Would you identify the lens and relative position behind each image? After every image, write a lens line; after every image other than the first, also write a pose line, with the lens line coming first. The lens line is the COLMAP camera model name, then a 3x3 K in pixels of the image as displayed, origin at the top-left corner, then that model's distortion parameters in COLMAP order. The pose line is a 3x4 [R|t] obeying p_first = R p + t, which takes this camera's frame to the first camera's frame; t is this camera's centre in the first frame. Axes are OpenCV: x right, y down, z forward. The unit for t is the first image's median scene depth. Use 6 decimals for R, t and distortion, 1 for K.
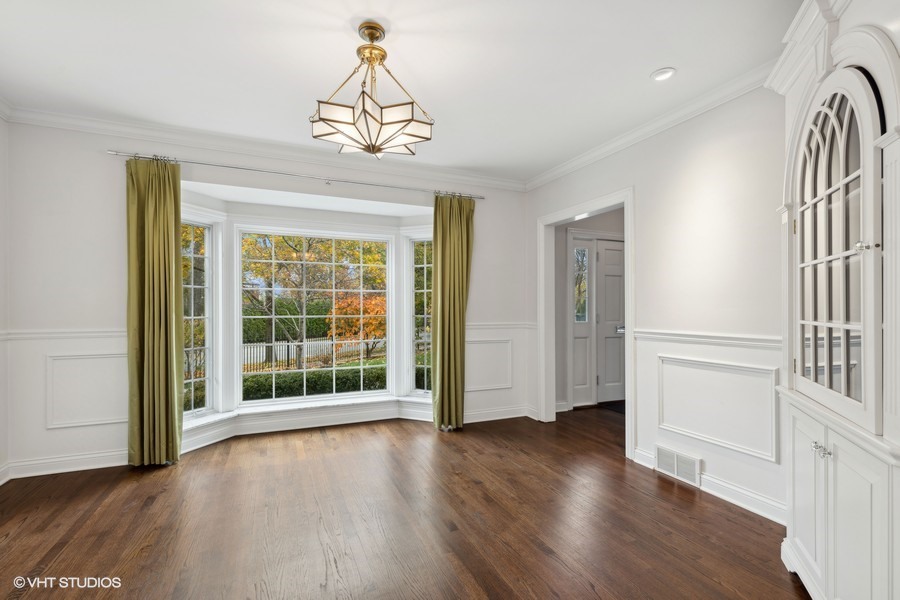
lens RADIAL K [[410.4, 0, 446.9], [0, 410.4, 308.4], [0, 0, 1]] dist [0.003288, -0.002036]
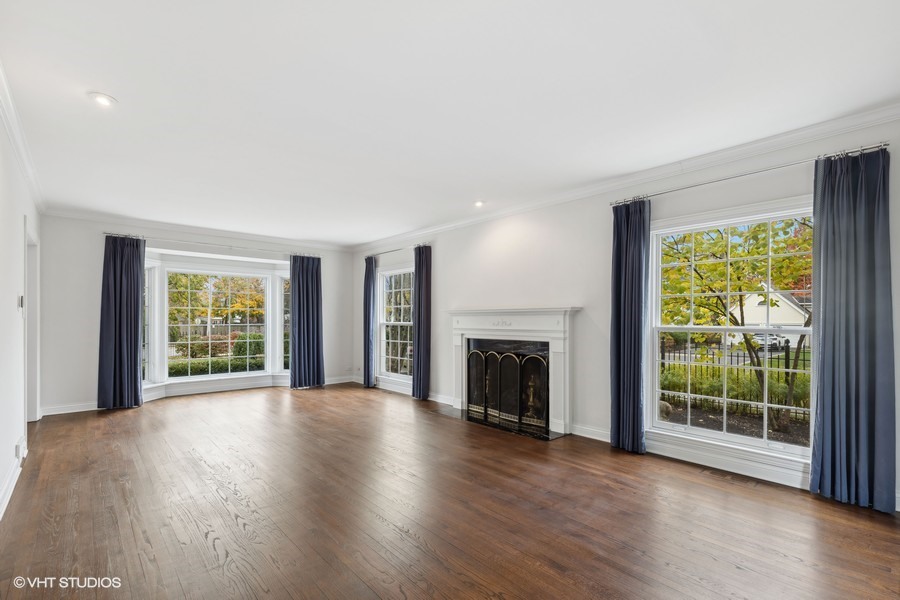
lens RADIAL K [[410.4, 0, 448.9], [0, 410.4, 308.3], [0, 0, 1]] dist [0.003288, -0.002036]
pose [[0.958445, 0.005849, 0.285217, 0.094548], [-0.000773, 0.999839, -0.017906, -0.015745], [-0.285276, 0.016941, 0.958296, -0.857072]]
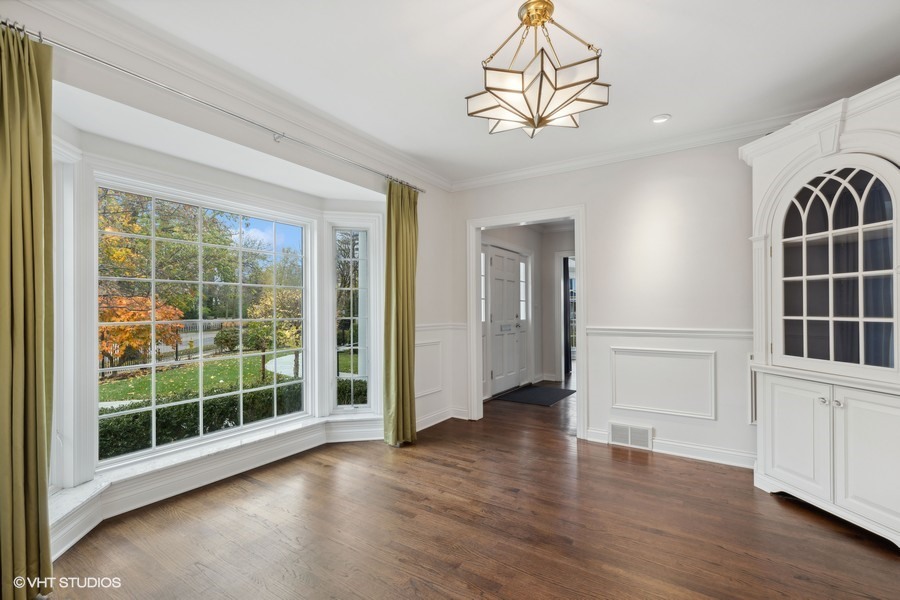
lens RADIAL K [[410.4, 0, 446.6], [0, 410.4, 307.1], [0, 0, 1]] dist [0.003288, -0.002036]
pose [[0.829122, 0.001221, 0.559067, -0.416110], [0.001856, 0.999986, -0.004936, 0.000346], [-0.559065, 0.005130, 0.829108, 0.203050]]
